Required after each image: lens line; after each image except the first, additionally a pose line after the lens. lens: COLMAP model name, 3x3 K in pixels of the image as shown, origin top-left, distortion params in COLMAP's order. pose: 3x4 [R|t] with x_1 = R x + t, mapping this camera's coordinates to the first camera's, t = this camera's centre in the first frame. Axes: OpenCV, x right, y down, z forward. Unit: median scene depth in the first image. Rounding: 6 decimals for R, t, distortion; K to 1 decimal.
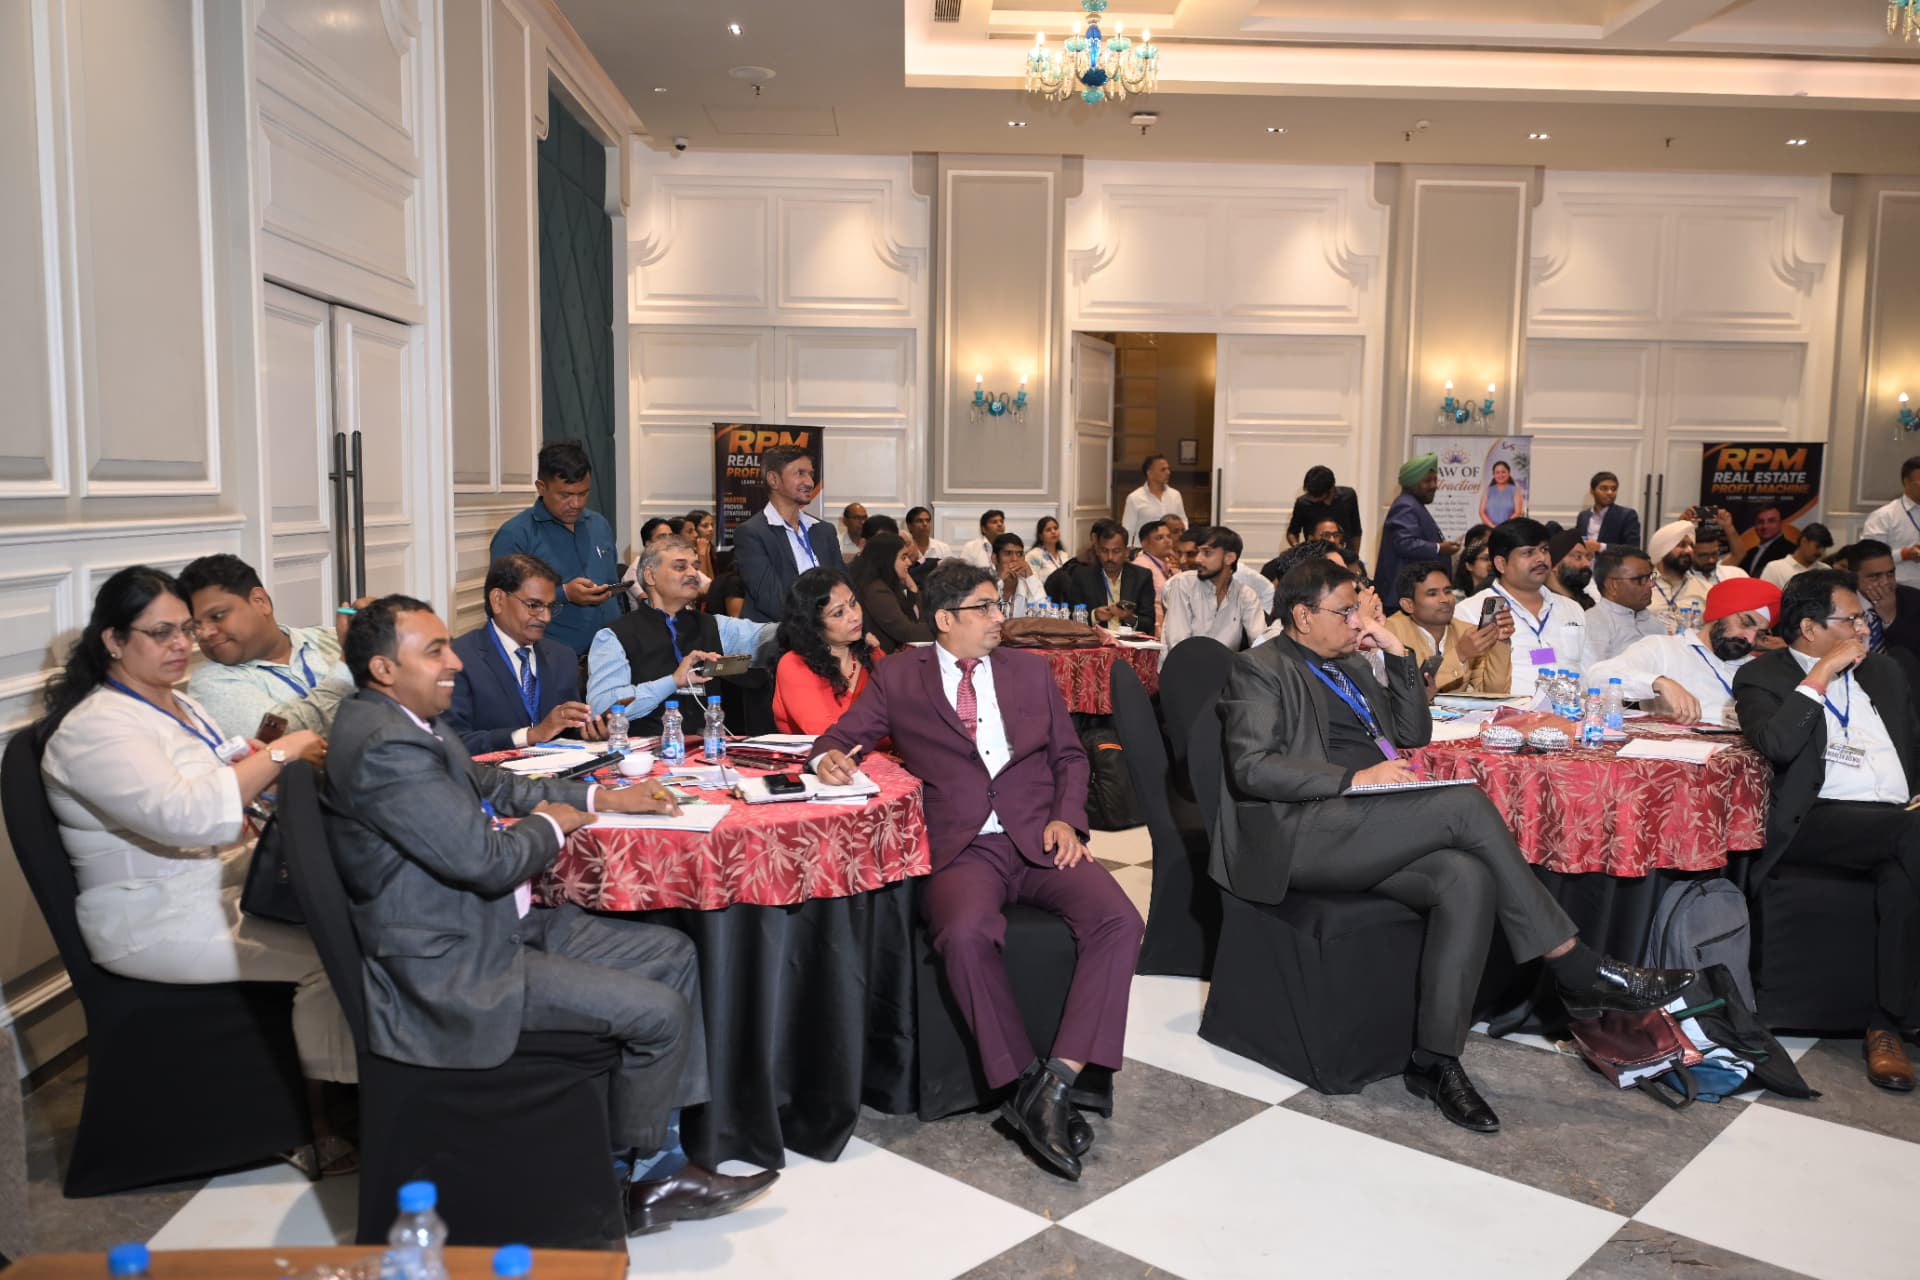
lens RADIAL K [[1511.3, 0, 973.3], [0, 1511.3, 651.0], [0, 0, 1]] dist [-0.009477, 0.002271]
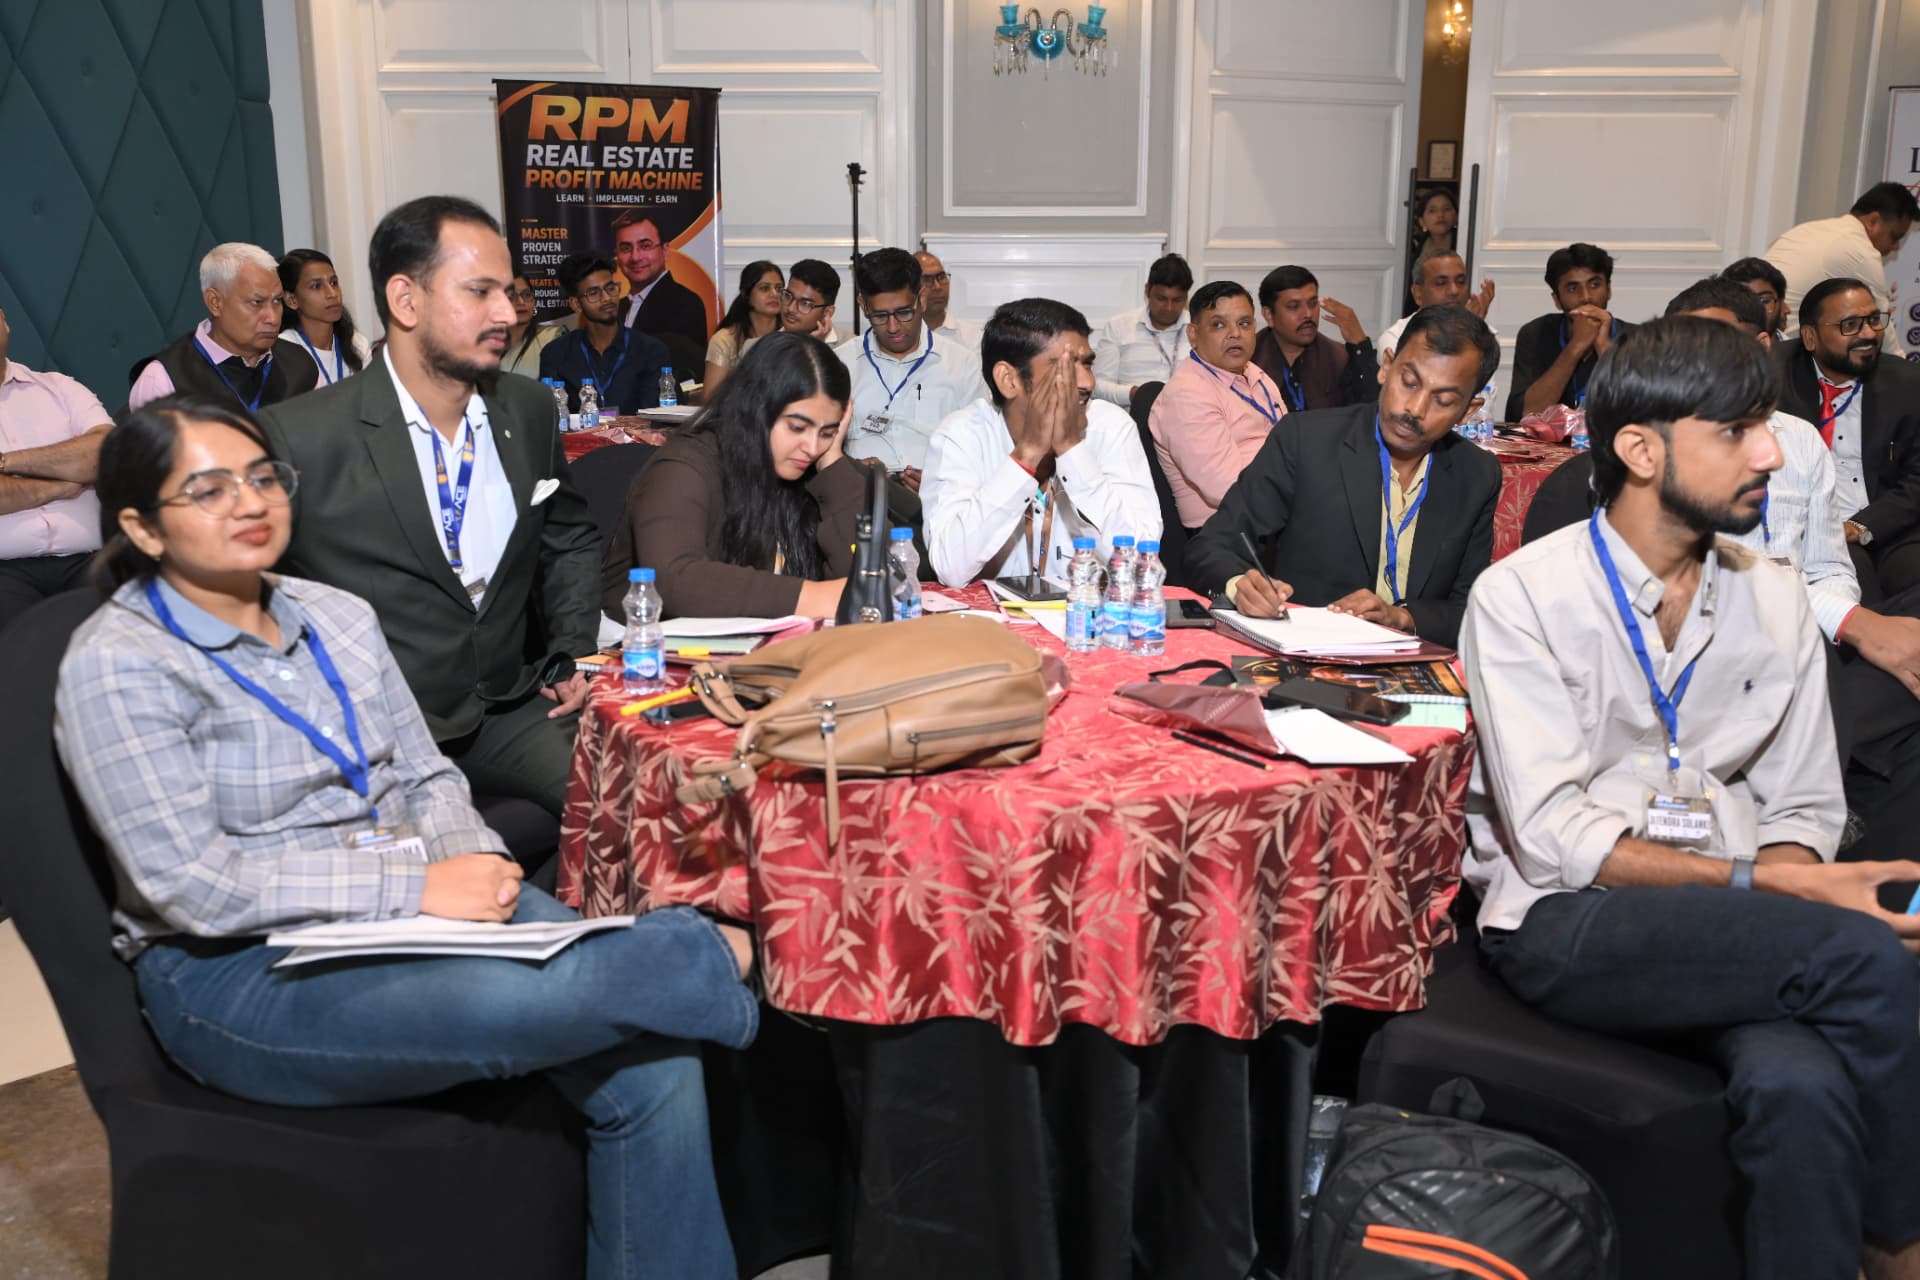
lens RADIAL K [[1809.7, 0, 959.0], [0, 1809.7, 641.0], [0, 0, 1]] dist [-0.000109, 0.000000]
pose [[0.997734, 0.005595, -0.067050, 0.027388], [0.002333, 0.993061, 0.117579, -0.032774], [0.067242, -0.117469, 0.990797, 0.369511]]
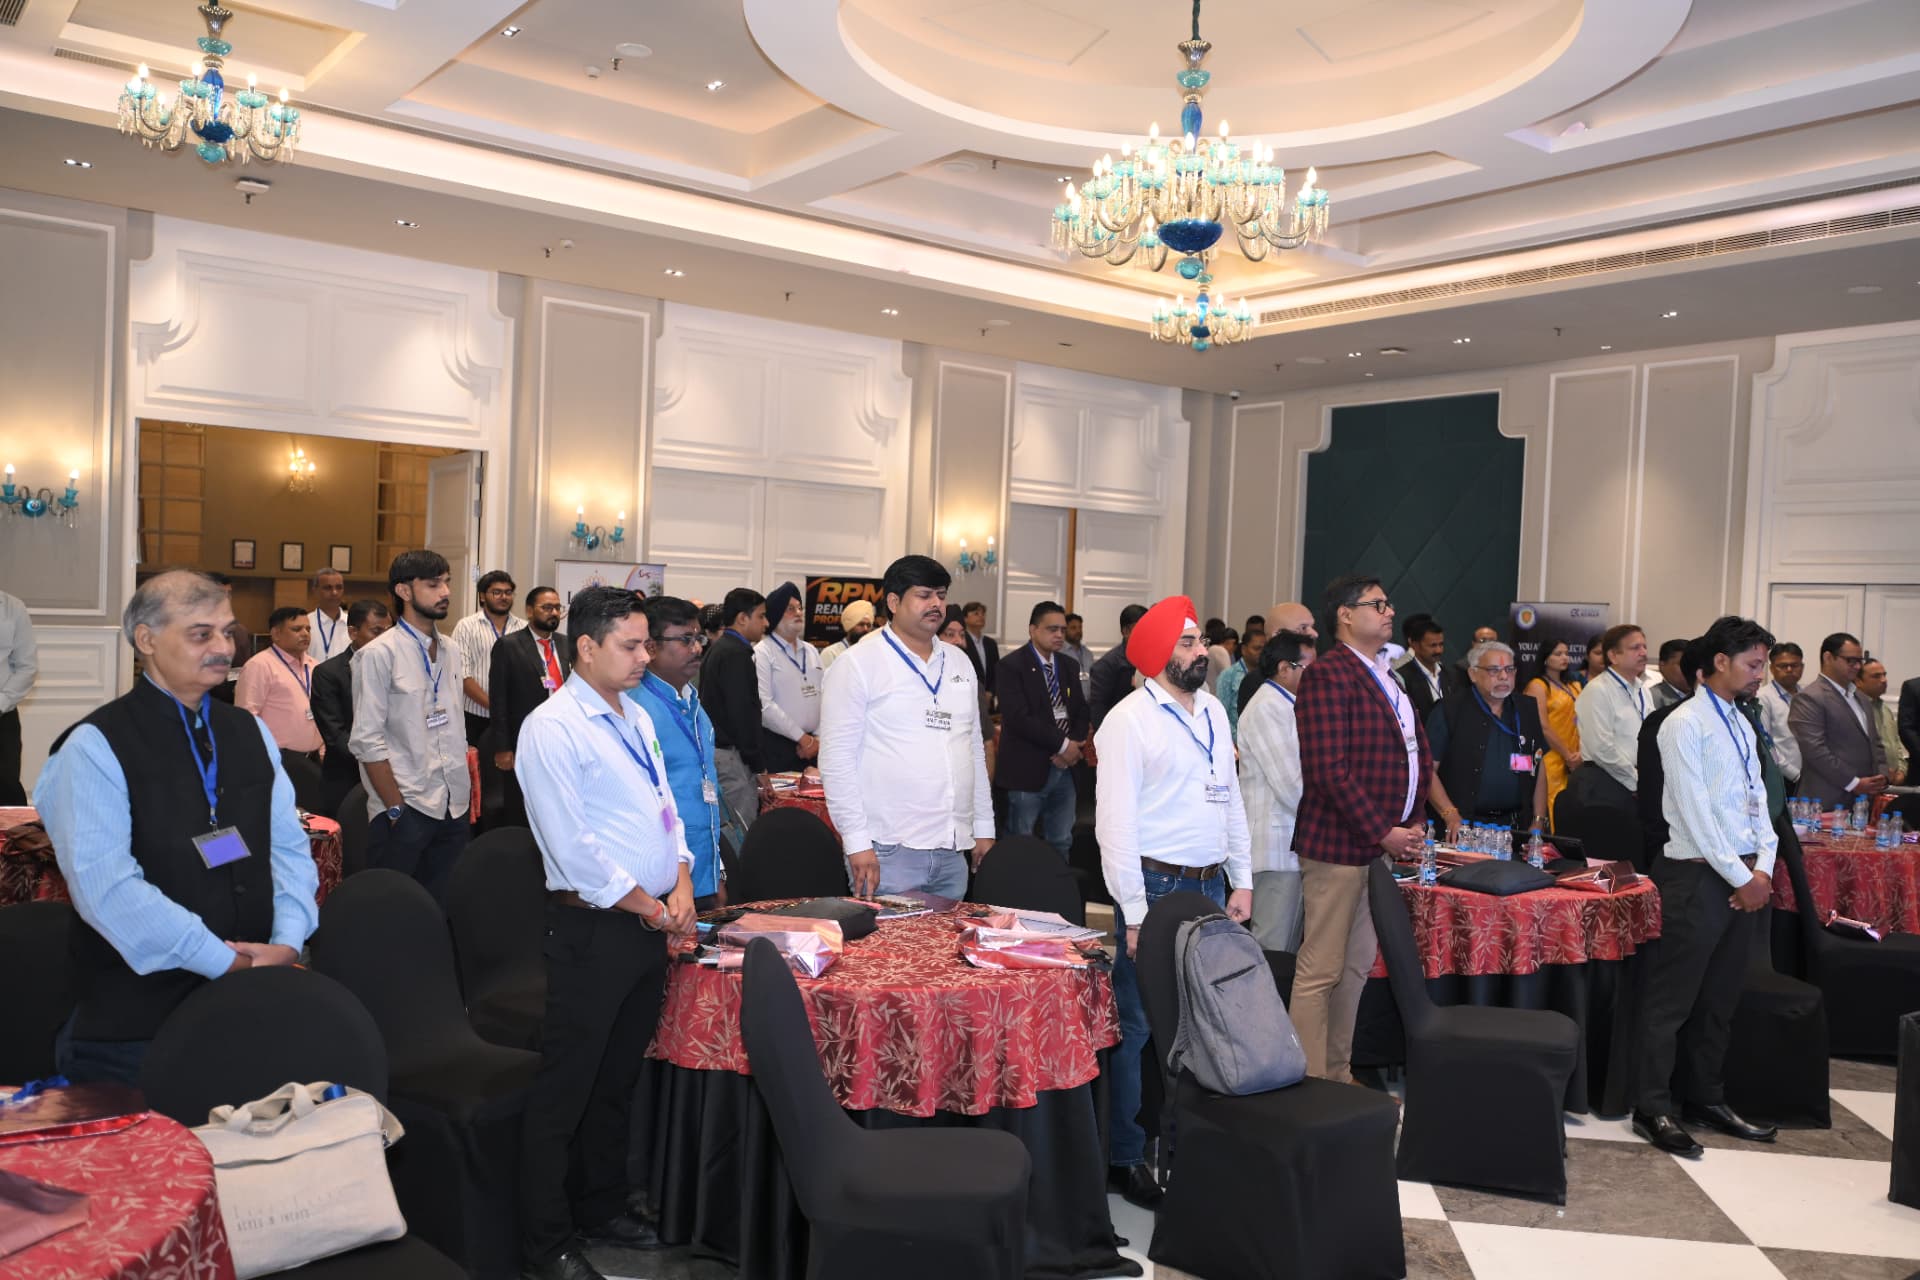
lens RADIAL K [[1511.3, 0, 961.4], [0, 1511.3, 653.1], [0, 0, 1]] dist [-0.009477, 0.002271]
pose [[0.815292, 0.002498, 0.579045, -0.044735], [0.032584, 0.998208, -0.050185, -0.027538], [-0.578133, 0.059783, 0.813750, 0.074916]]
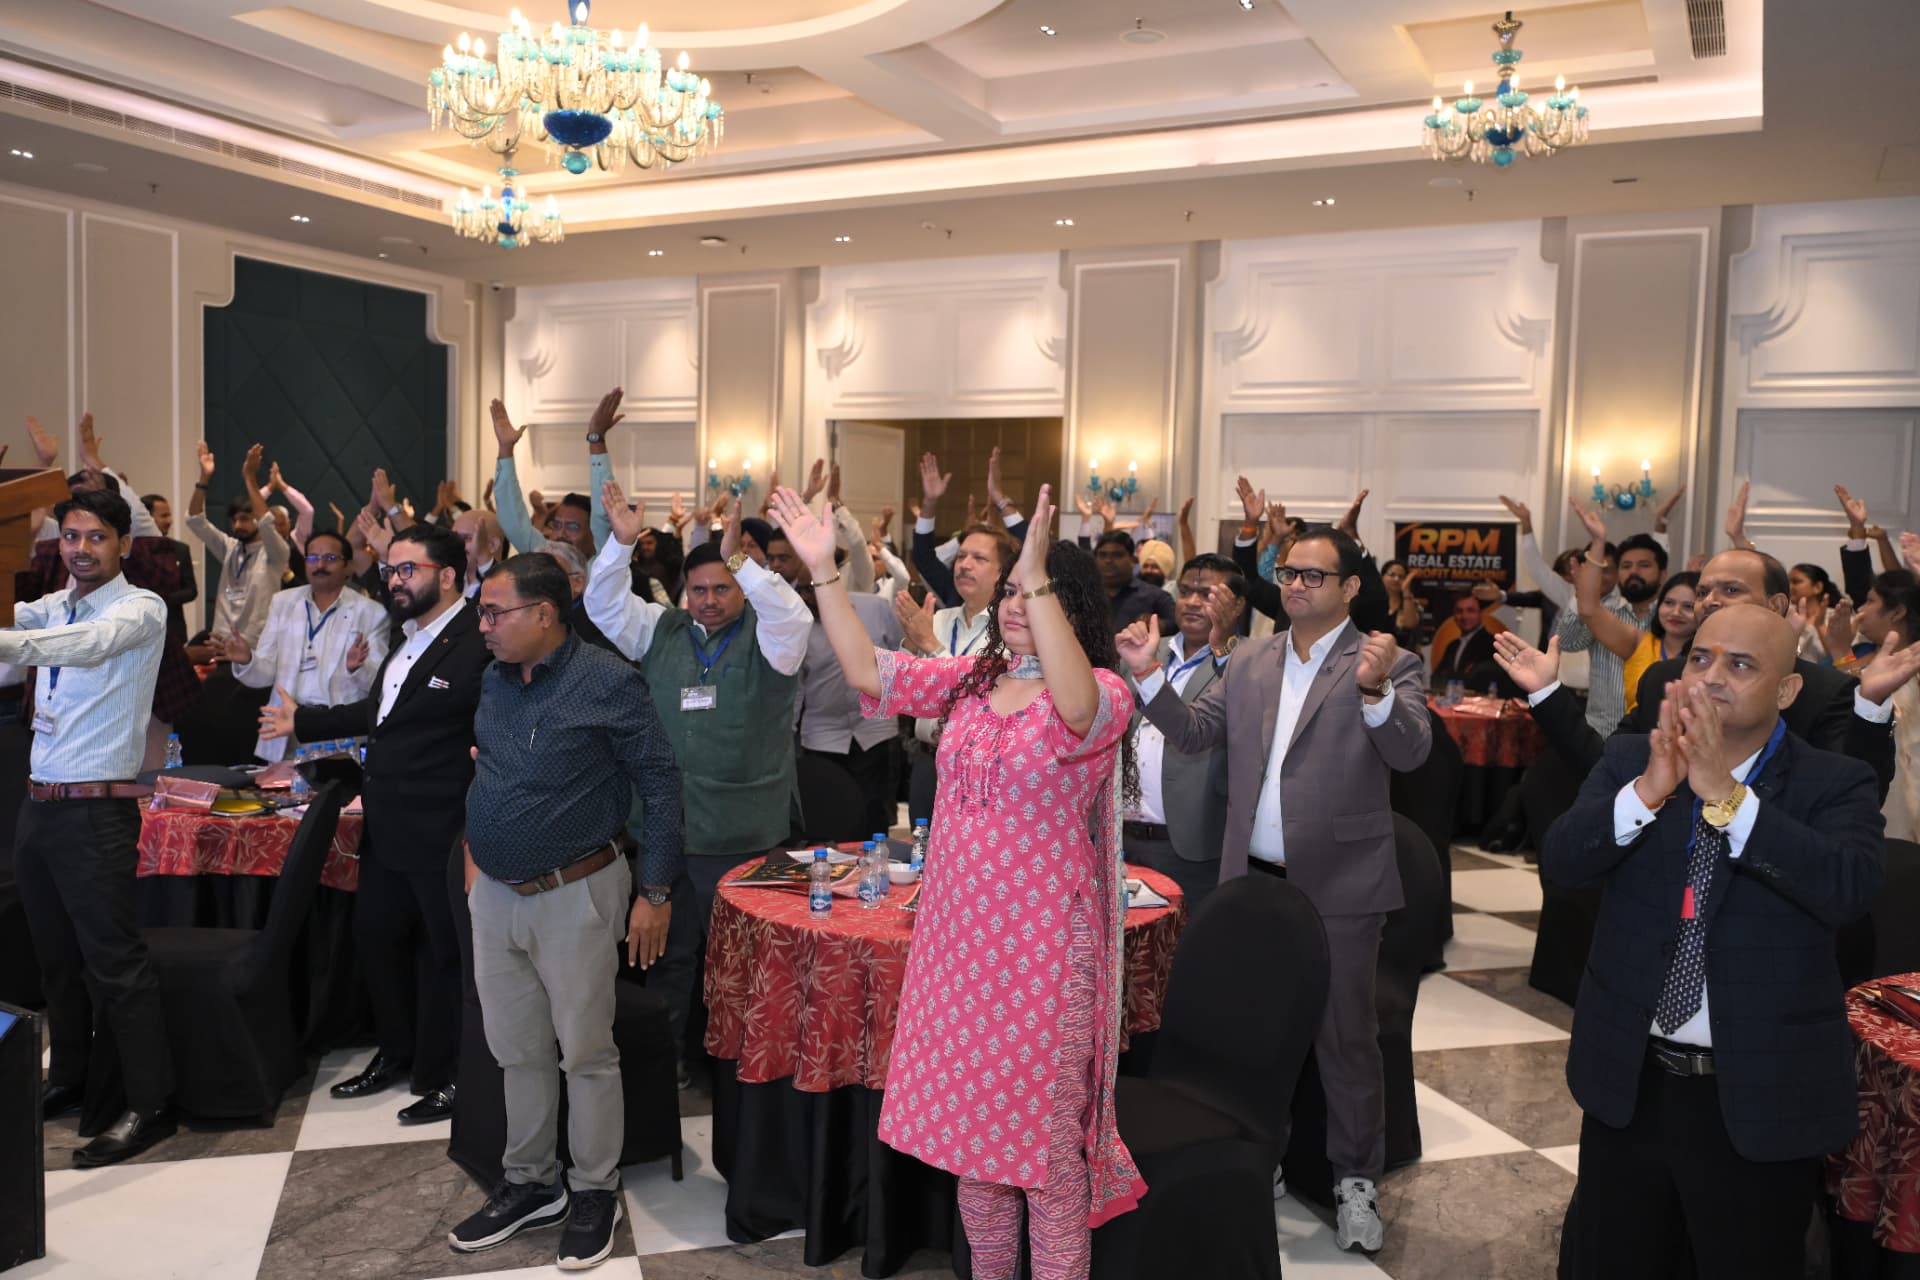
lens RADIAL K [[1511.3, 0, 953.3], [0, 1511.3, 643.5], [0, 0, 1]] dist [-0.009477, 0.002271]
pose [[0.870130, 0.046066, -0.490665, 0.722599], [-0.072115, 0.996806, -0.034301, -0.015109], [0.487517, 0.065231, 0.870673, 0.082581]]
